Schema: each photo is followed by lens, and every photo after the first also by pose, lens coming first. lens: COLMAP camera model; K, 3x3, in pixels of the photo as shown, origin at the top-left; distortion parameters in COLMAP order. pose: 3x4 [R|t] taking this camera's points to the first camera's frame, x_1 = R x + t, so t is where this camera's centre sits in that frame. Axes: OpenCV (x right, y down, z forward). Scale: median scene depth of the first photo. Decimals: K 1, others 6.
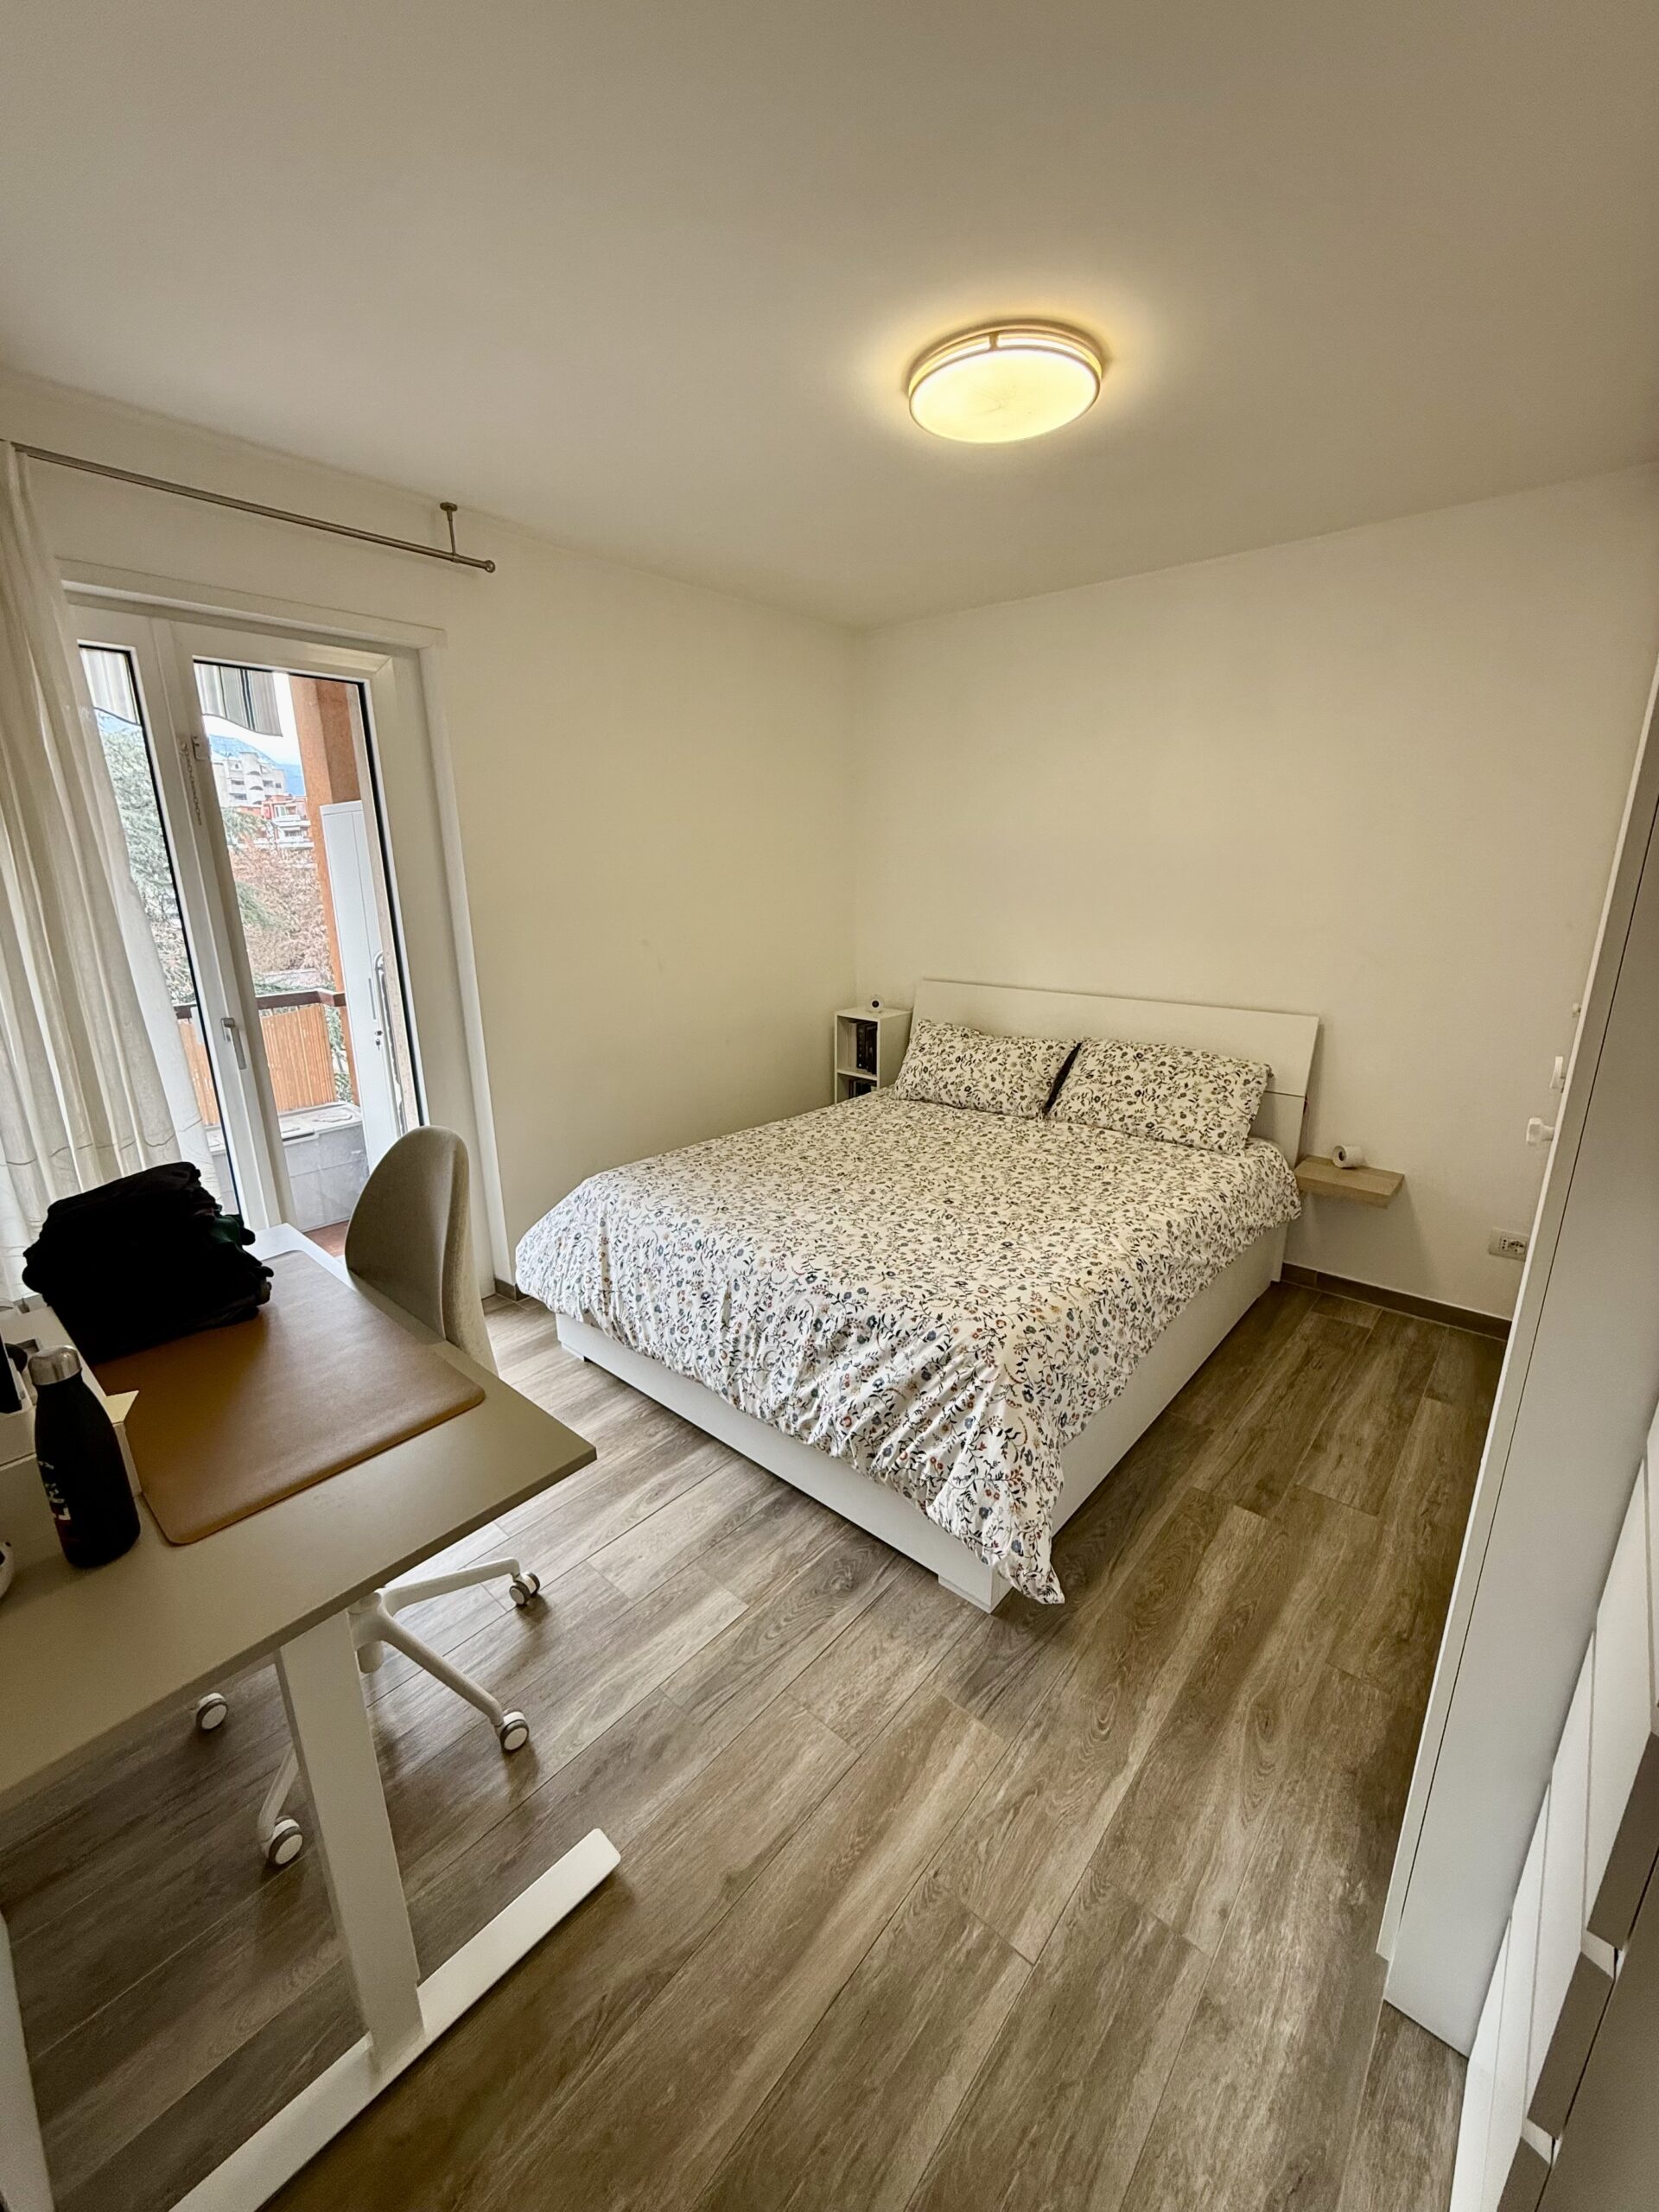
lens RADIAL K [[878.3, 0, 828.9], [0, 878.3, 1105.2], [0, 0, 1]] dist [-0.000507, 0.000181]
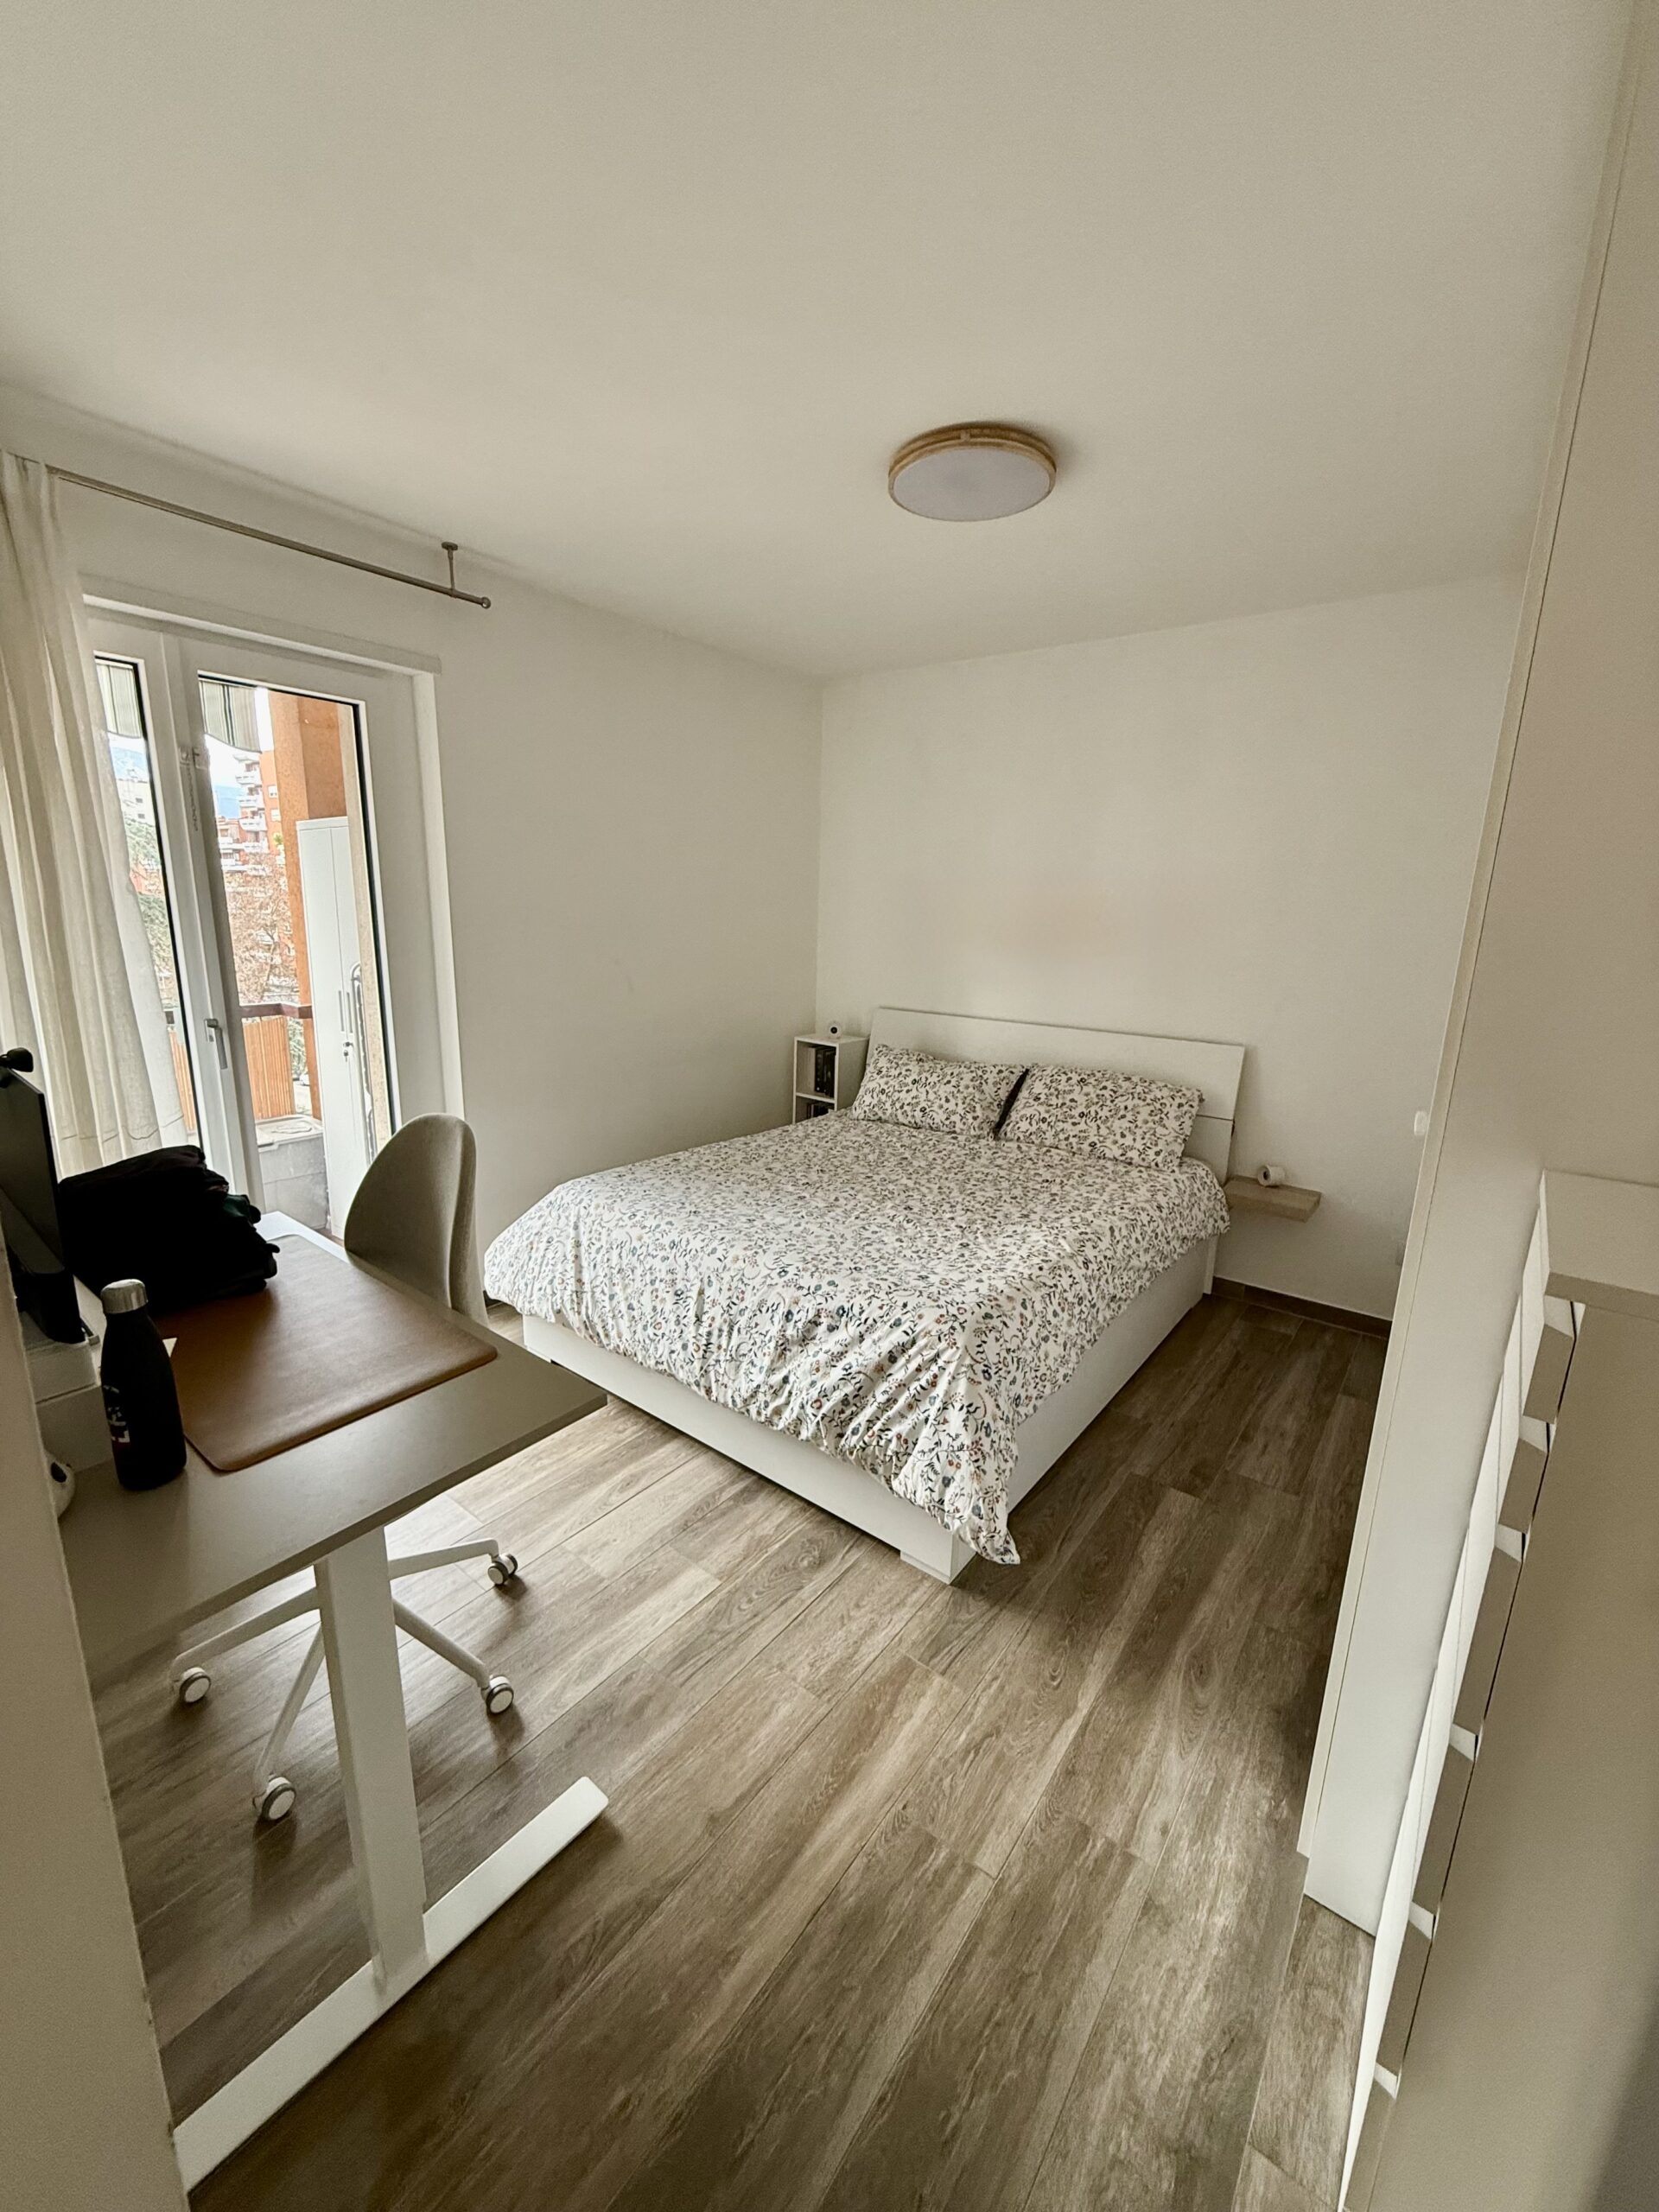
lens RADIAL K [[878.3, 0, 828.5], [0, 878.3, 1106.0], [0, 0, 1]] dist [-0.000507, 0.000181]
pose [[0.997737, 0.018879, 0.064528, -0.043425], [-0.015985, 0.998855, -0.045085, 0.049334], [-0.065305, 0.043951, 0.996897, -0.081538]]
